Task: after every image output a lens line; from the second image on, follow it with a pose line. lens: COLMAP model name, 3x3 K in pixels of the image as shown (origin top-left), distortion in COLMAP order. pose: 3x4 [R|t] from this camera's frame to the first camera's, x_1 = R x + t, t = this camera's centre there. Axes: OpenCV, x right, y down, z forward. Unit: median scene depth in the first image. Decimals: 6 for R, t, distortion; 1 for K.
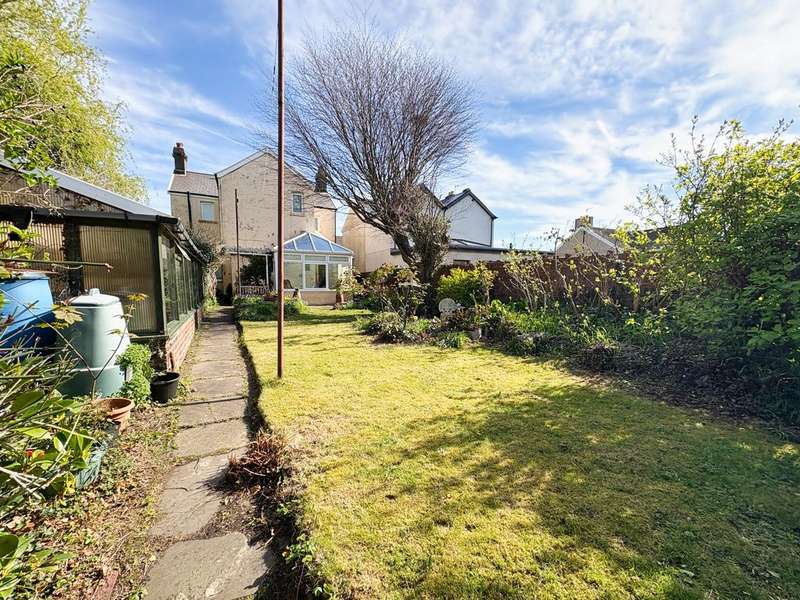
lens RADIAL K [[317.9, 0, 400.0], [0, 317.9, 300.0], [0, 0, 1]] dist [-0.000559, 0.000163]
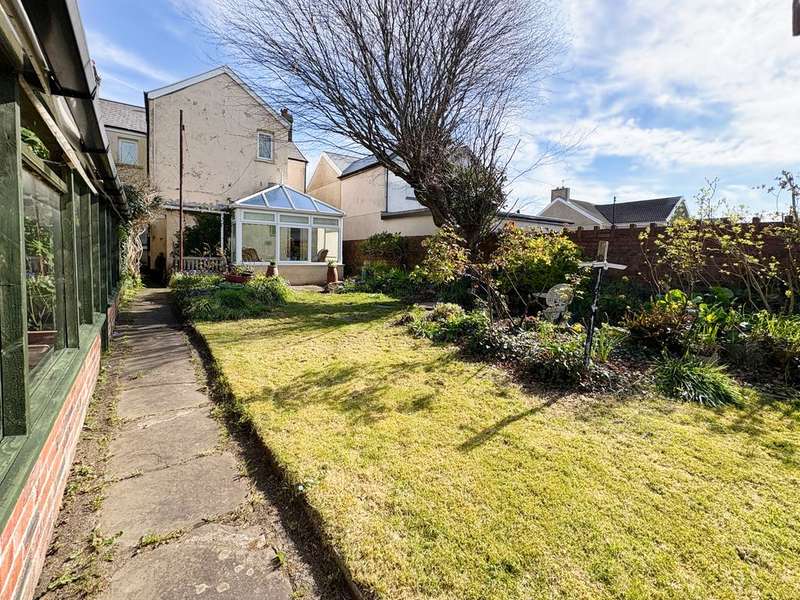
lens RADIAL K [[326.7, 0, 398.7], [0, 326.7, 254.6], [0, 0, 1]] dist [-0.001102, -0.000028]
pose [[0.986427, 0.012353, 0.163733, -0.175079], [-0.004283, 0.998762, -0.049551, -0.018373], [-0.164143, 0.048177, 0.985259, 0.268213]]
